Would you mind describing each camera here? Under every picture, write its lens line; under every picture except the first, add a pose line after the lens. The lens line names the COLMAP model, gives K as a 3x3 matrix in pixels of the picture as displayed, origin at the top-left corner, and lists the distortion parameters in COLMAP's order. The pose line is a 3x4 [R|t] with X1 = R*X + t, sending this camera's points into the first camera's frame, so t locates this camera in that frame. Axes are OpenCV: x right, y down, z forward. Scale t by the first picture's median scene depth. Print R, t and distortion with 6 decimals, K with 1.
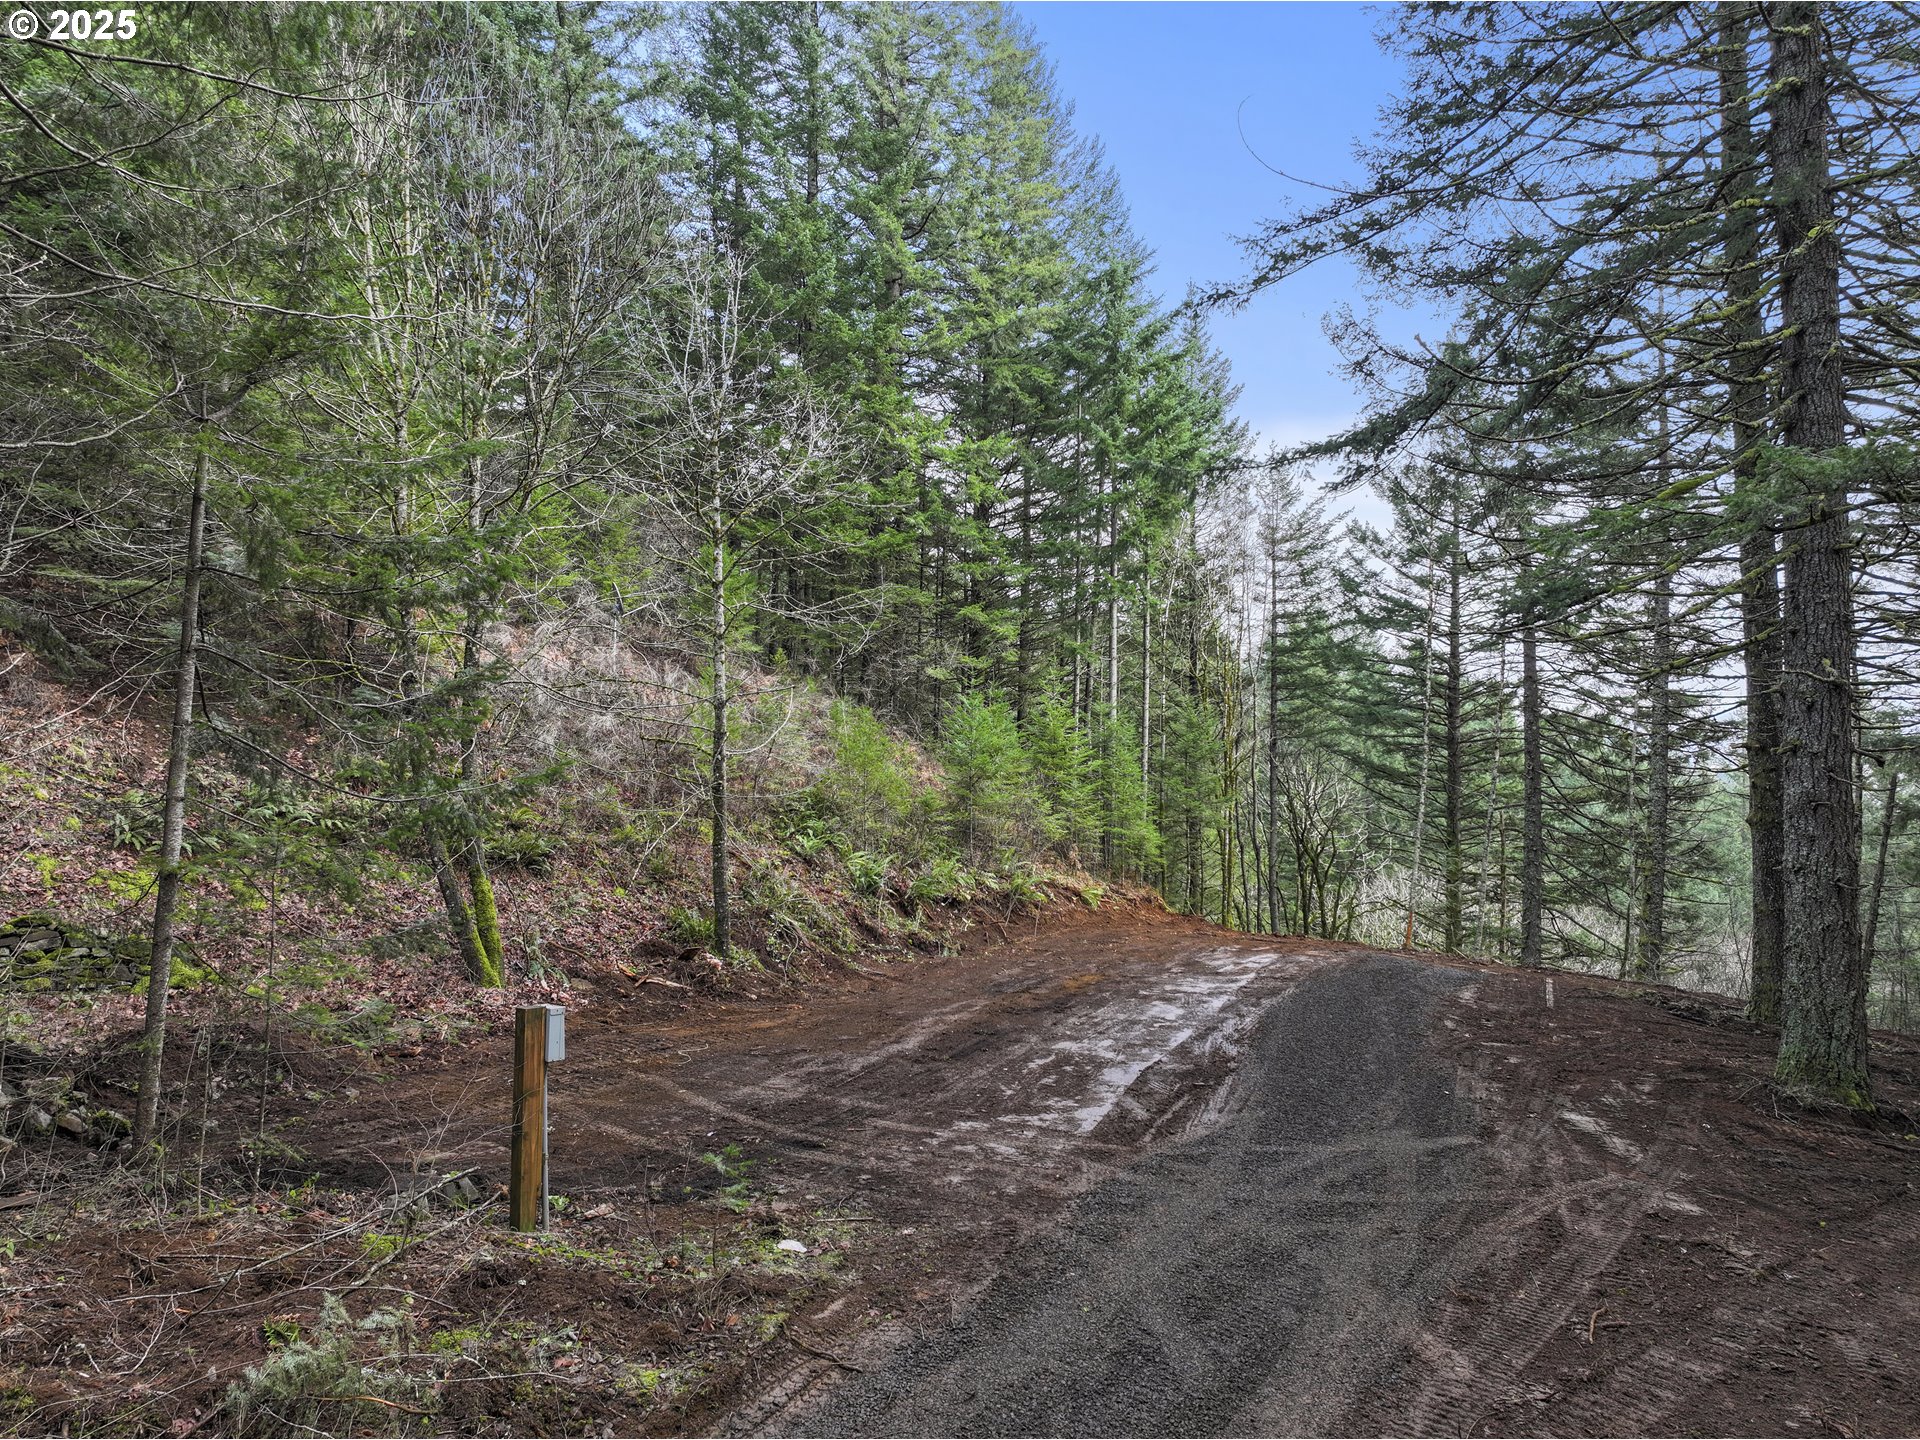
lens RADIAL K [[1352.0, 0, 967.6], [0, 1352.0, 716.1], [0, 0, 1]] dist [-0.002586, 0.018845]
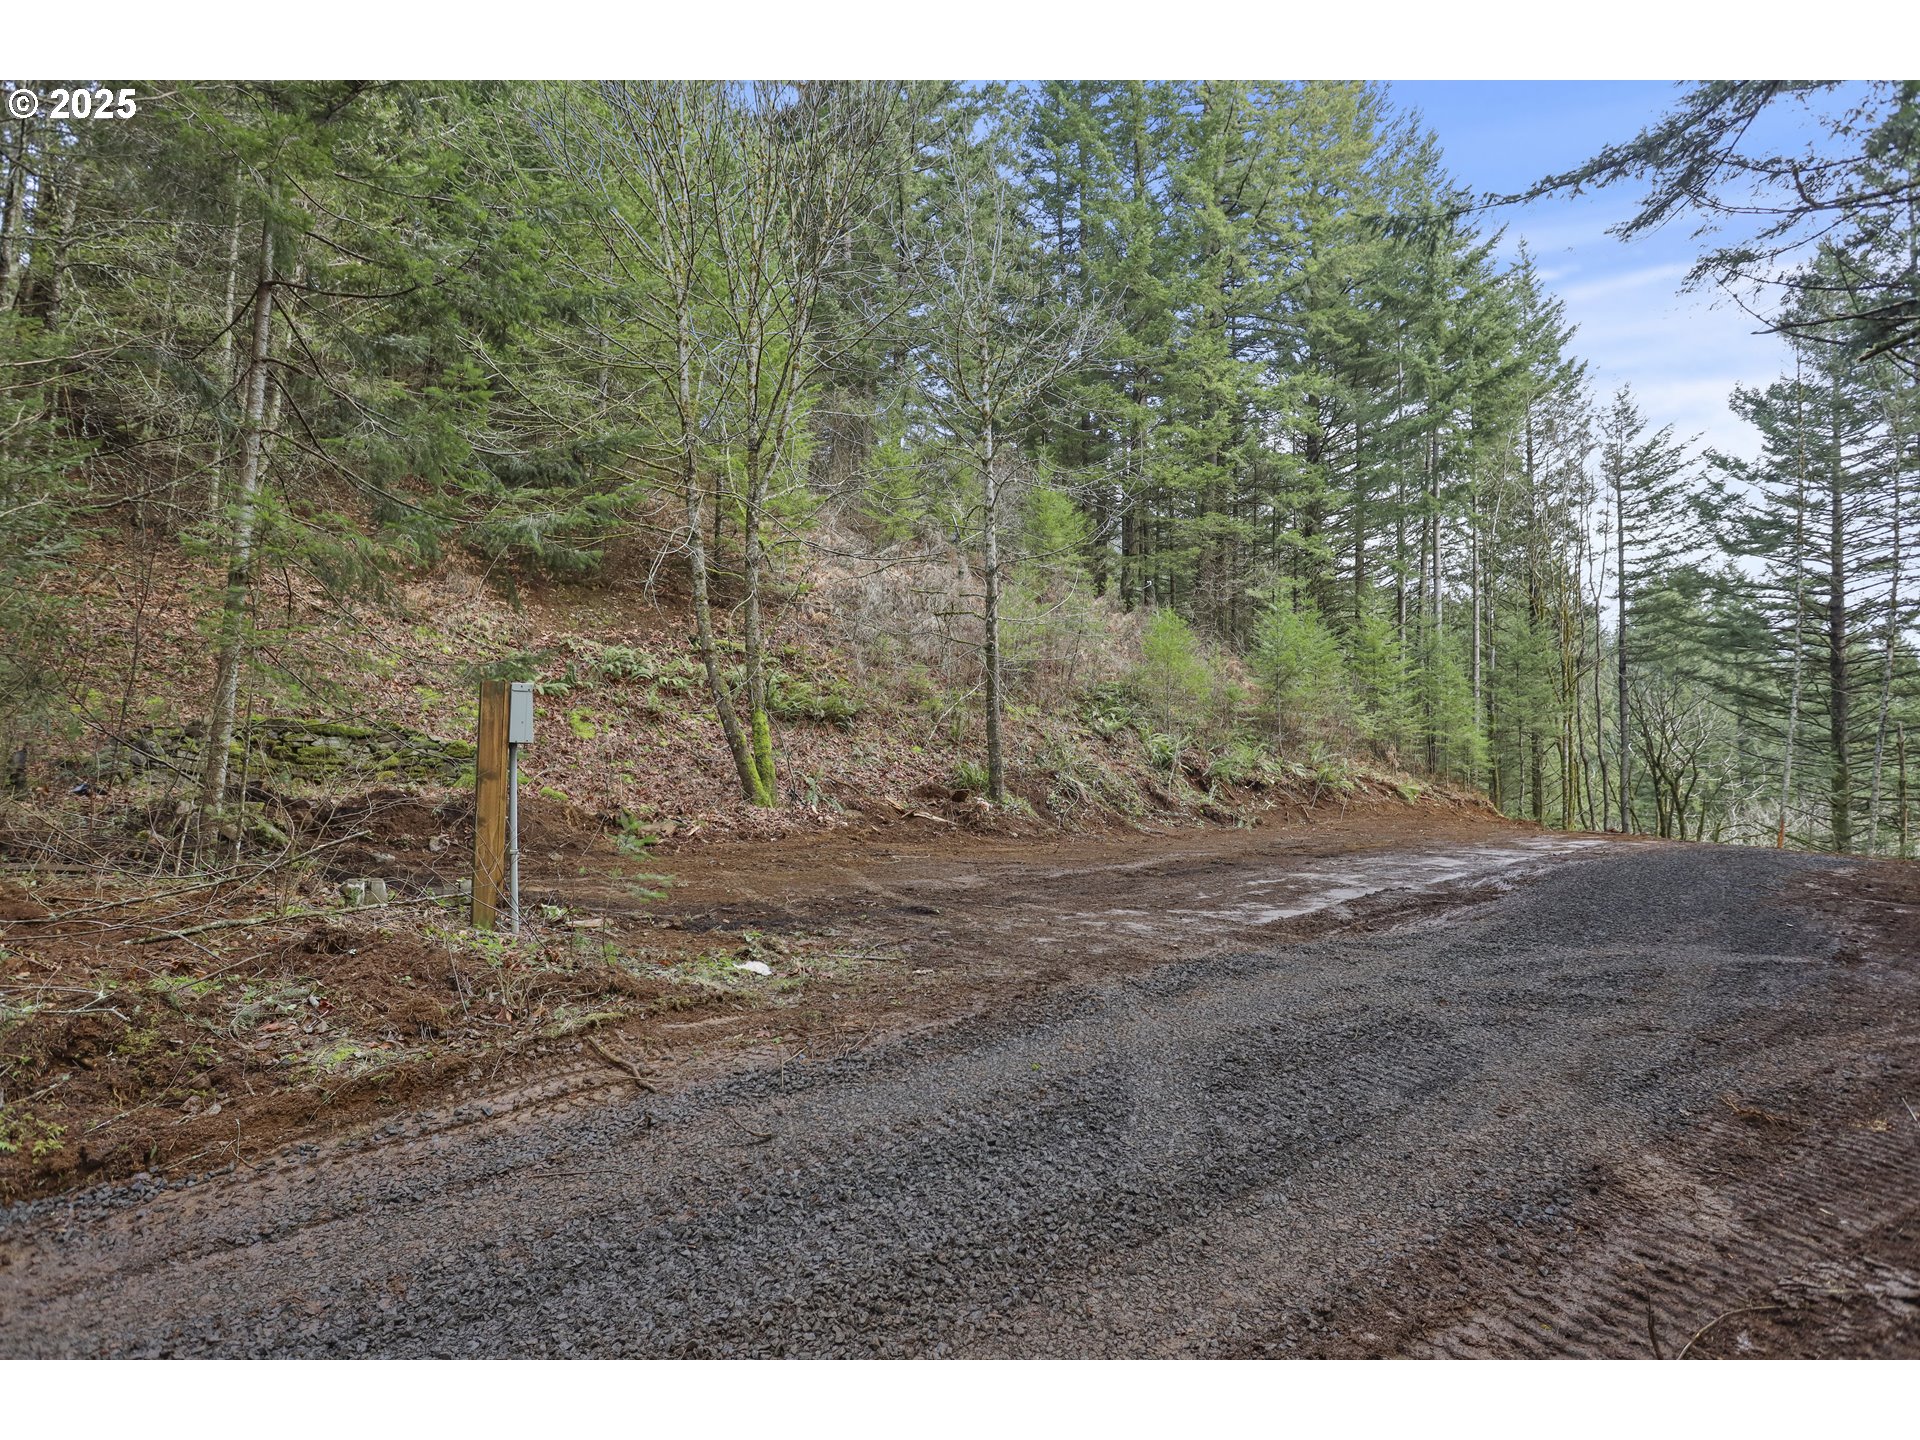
lens RADIAL K [[1061.5, 0, 963.9], [0, 1061.5, 715.6], [0, 0, 1]] dist [-0.002770, 0.000056]
pose [[0.938637, -0.022546, -0.344169, 0.059440], [0.025643, 0.999661, 0.004448, 0.070042], [0.343953, -0.013001, 0.938897, 0.131341]]
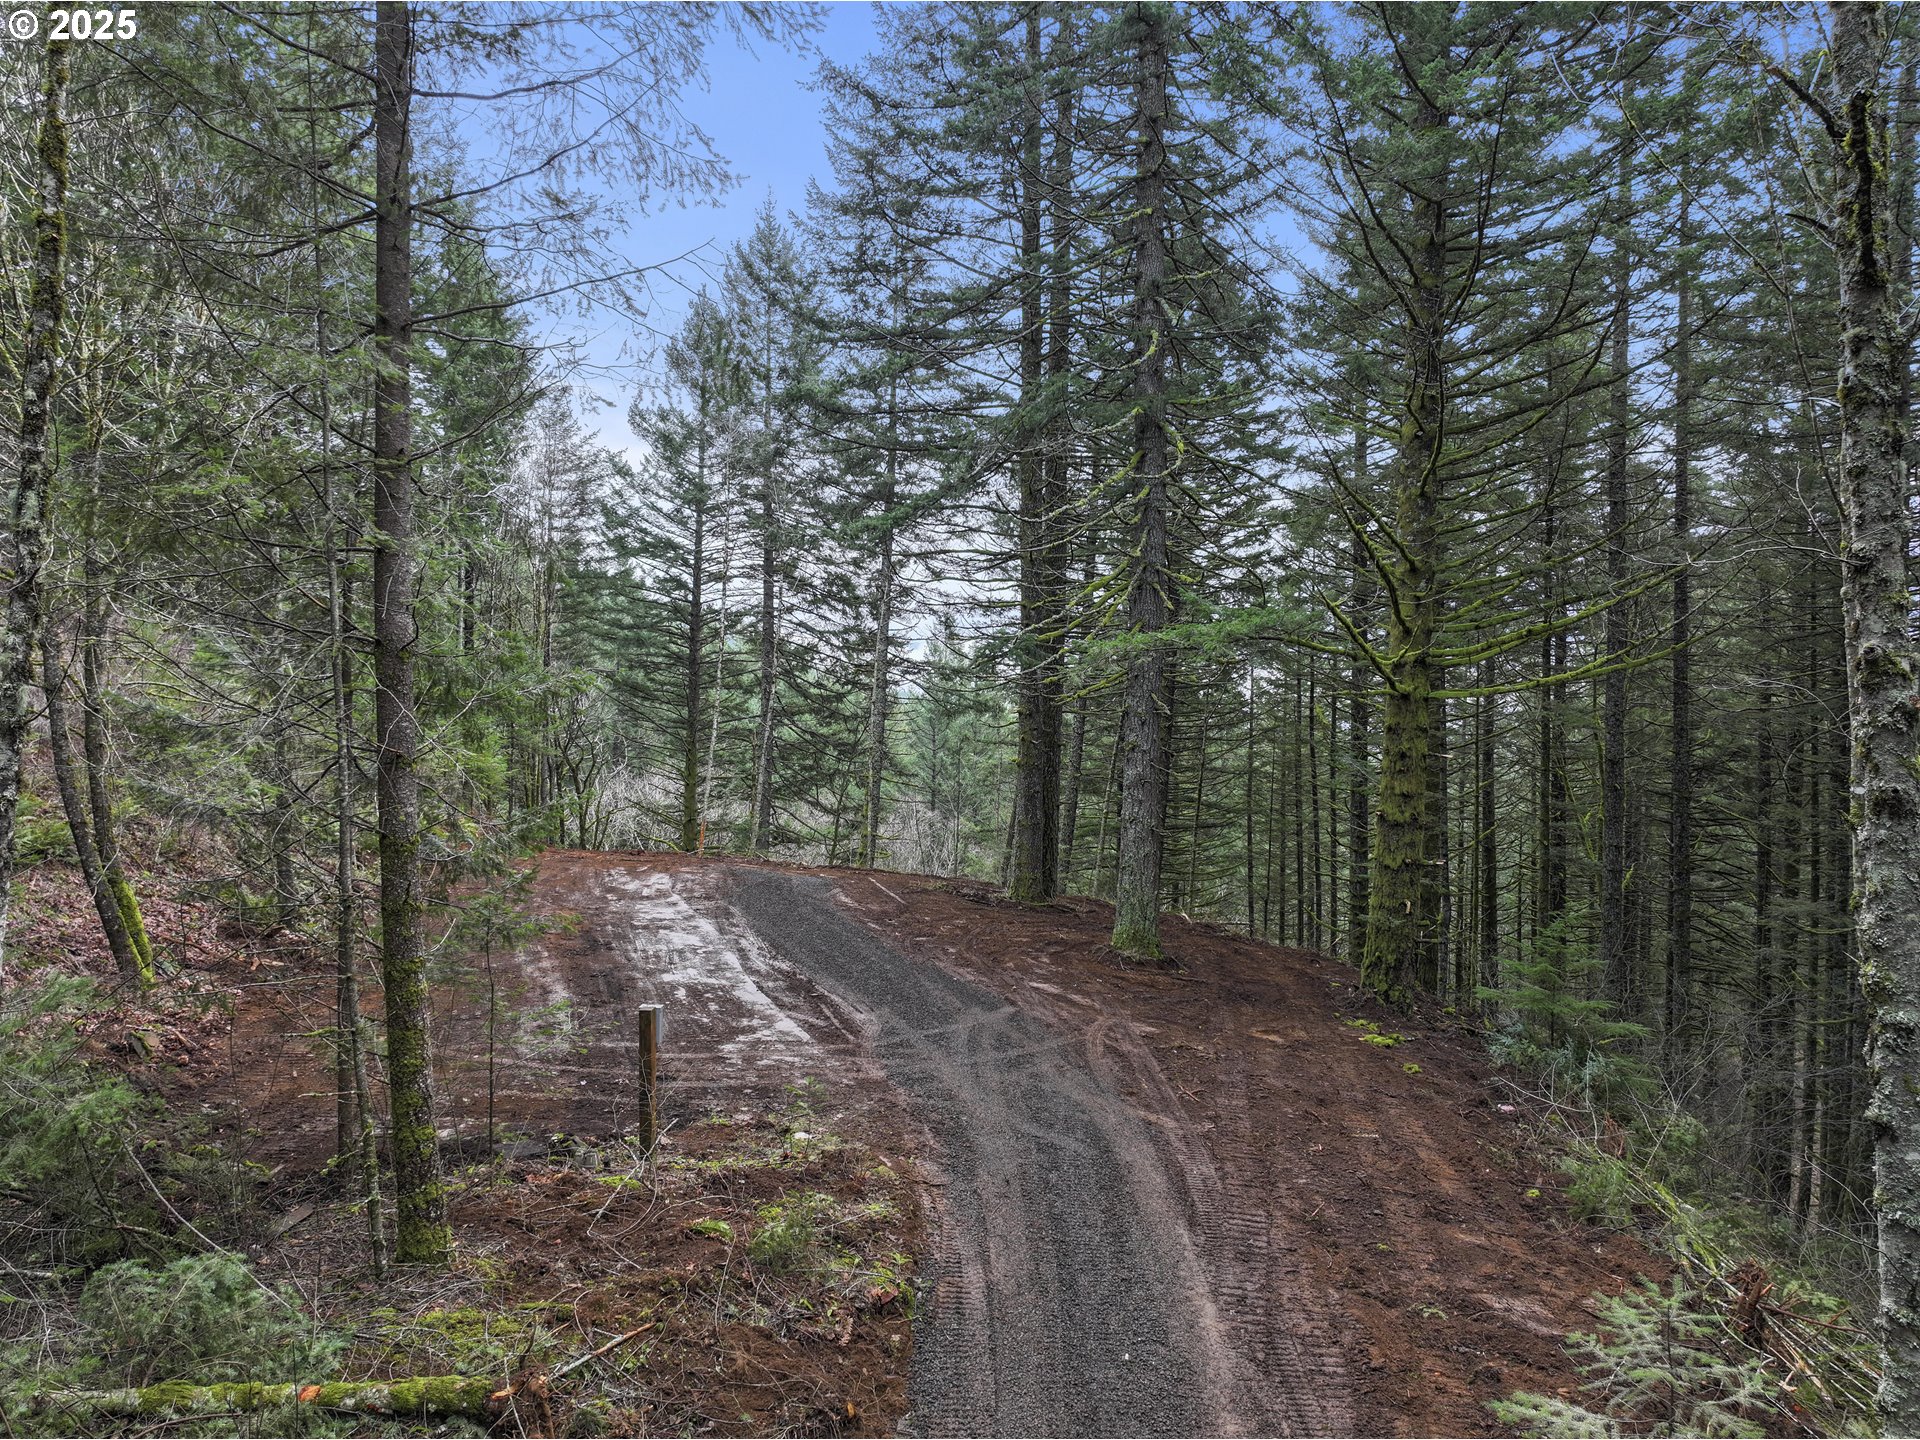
lens RADIAL K [[1352.0, 0, 967.6], [0, 1352.0, 716.1], [0, 0, 1]] dist [-0.002586, 0.018845]
pose [[0.801491, -0.005208, 0.597984, -0.253919], [-0.049062, 0.996018, 0.074433, -0.060008], [-0.595990, -0.088996, 0.798045, -0.087155]]
